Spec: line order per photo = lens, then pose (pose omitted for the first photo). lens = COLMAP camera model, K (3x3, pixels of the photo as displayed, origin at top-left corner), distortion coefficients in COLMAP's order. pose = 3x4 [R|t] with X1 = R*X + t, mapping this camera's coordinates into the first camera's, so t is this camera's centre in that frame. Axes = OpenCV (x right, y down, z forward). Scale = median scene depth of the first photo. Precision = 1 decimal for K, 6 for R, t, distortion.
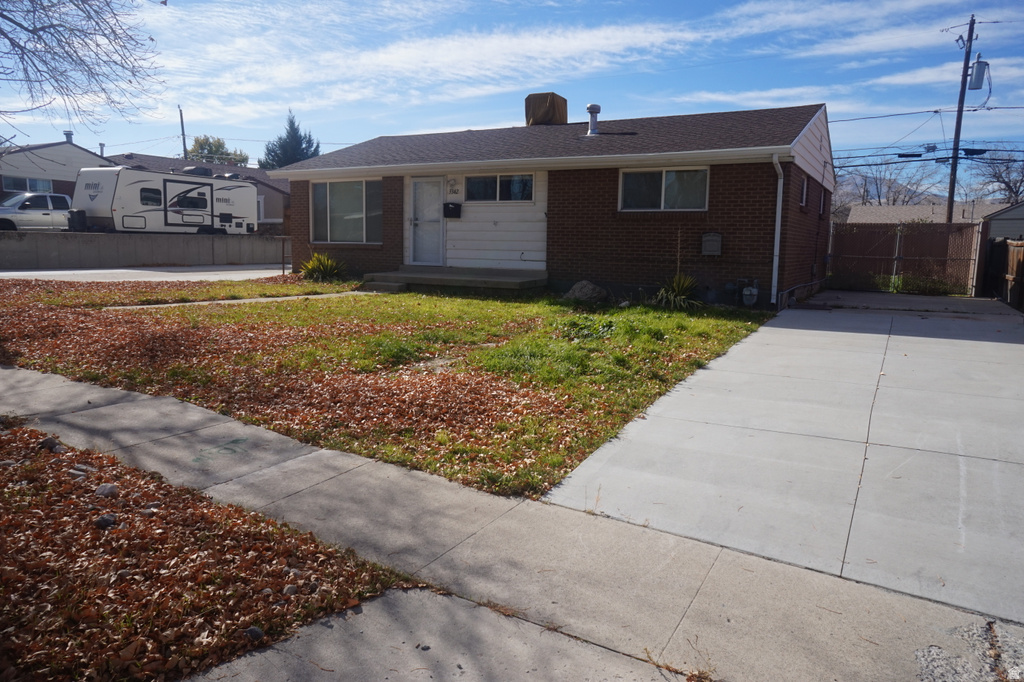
lens RADIAL K [[703.0, 0, 503.3], [0, 703.0, 357.2], [0, 0, 1]] dist [-0.062015, 0.088243]
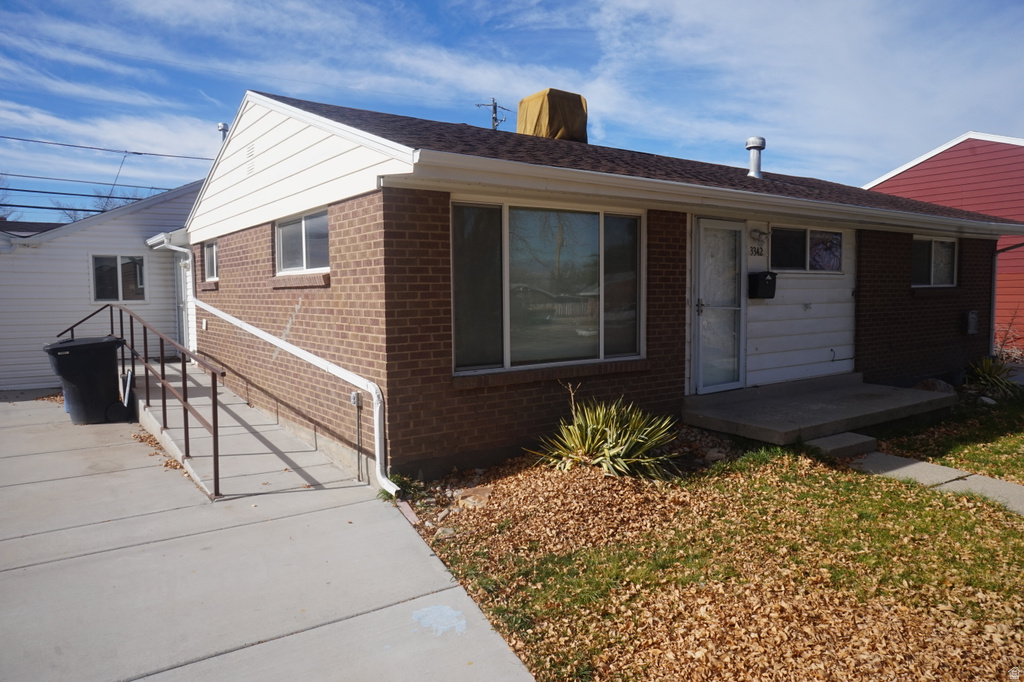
lens RADIAL K [[703.0, 0, 512.3], [0, 703.0, 341.0], [0, 0, 1]] dist [-0.062015, 0.088243]
pose [[0.402634, -0.088249, 0.911097, -0.645641], [0.162152, 0.986477, 0.023891, -0.207511], [-0.900884, 0.138117, 0.411499, 0.941930]]
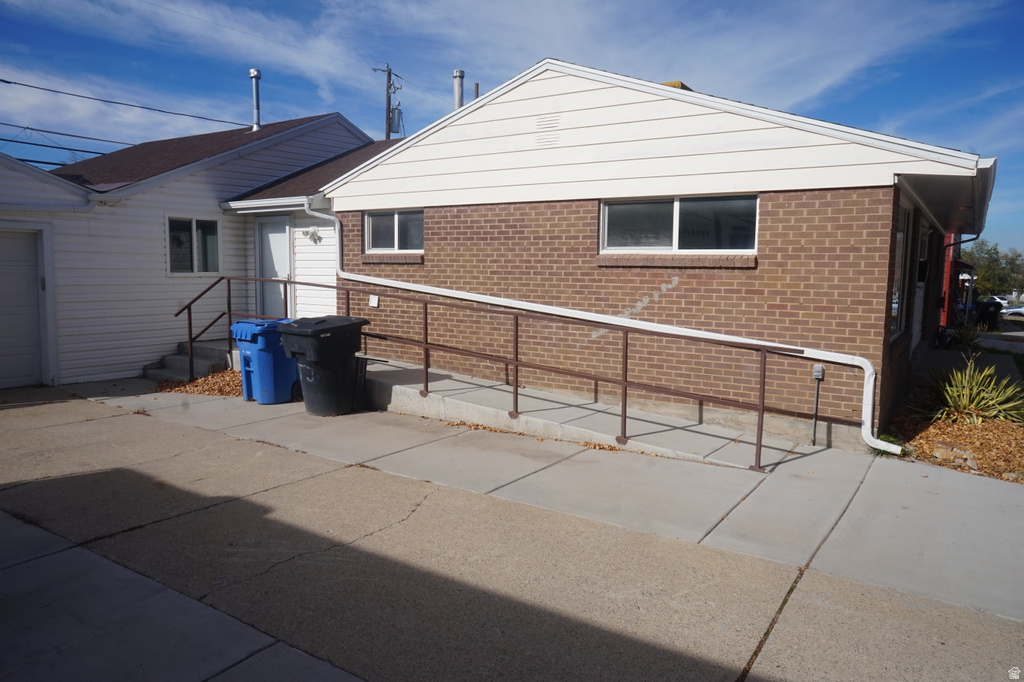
lens RADIAL K [[703.0, 0, 511.3], [0, 703.0, 339.6], [0, 0, 1]] dist [-0.062015, 0.088243]
pose [[0.055574, -0.125040, 0.990594, -0.760089], [0.148608, 0.982112, 0.115632, -0.276776], [-0.987333, 0.140784, 0.073162, 1.332380]]
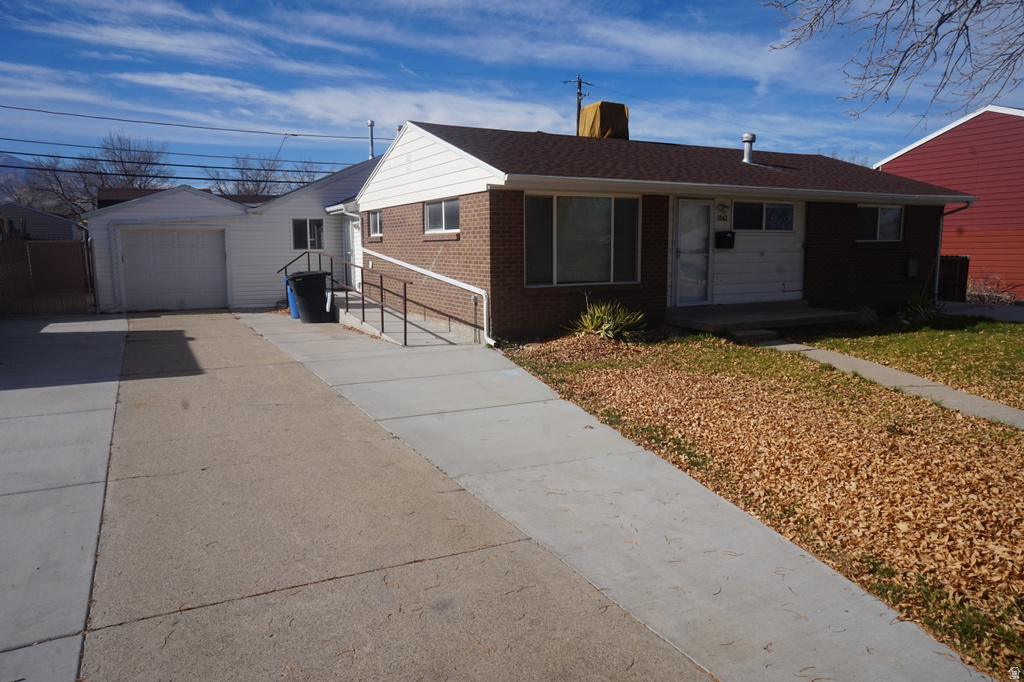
lens RADIAL K [[703.0, 0, 513.1], [0, 703.0, 339.9], [0, 0, 1]] dist [-0.062015, 0.088243]
pose [[0.521843, -0.137174, 0.841940, -0.937171], [0.152220, 0.986119, 0.066317, -0.181504], [-0.839350, 0.093553, 0.535480, 0.757114]]
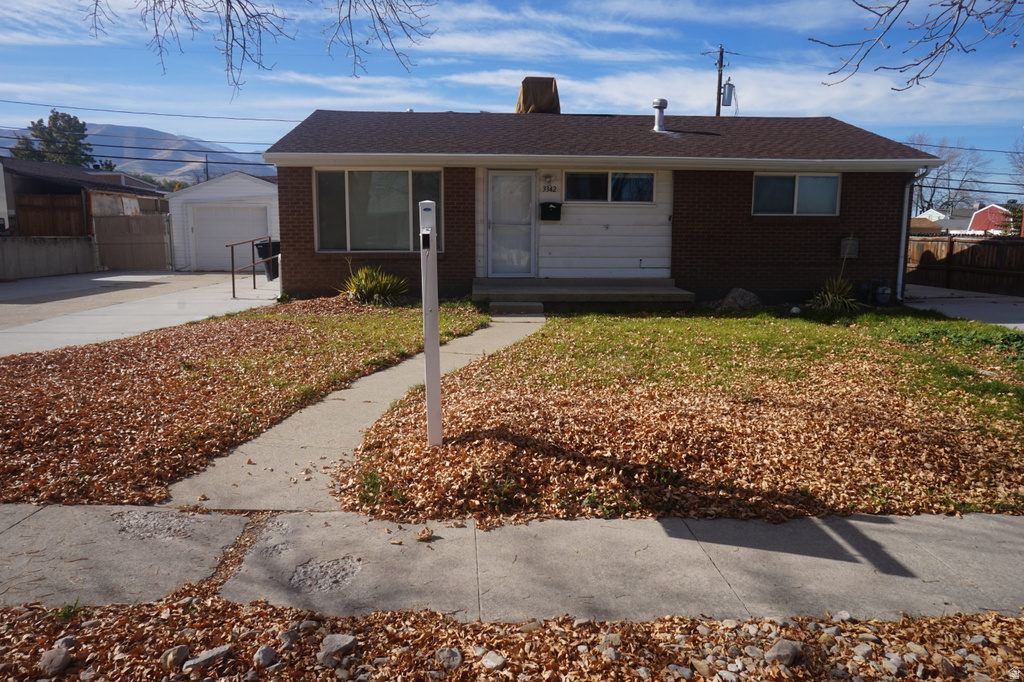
lens RADIAL K [[703.0, 0, 506.0], [0, 703.0, 354.6], [0, 0, 1]] dist [-0.062015, 0.088243]
pose [[0.835922, -0.110725, 0.537564, -0.581836], [0.099275, 0.993787, 0.050321, -0.084165], [-0.539795, 0.011302, 0.841720, 0.314425]]
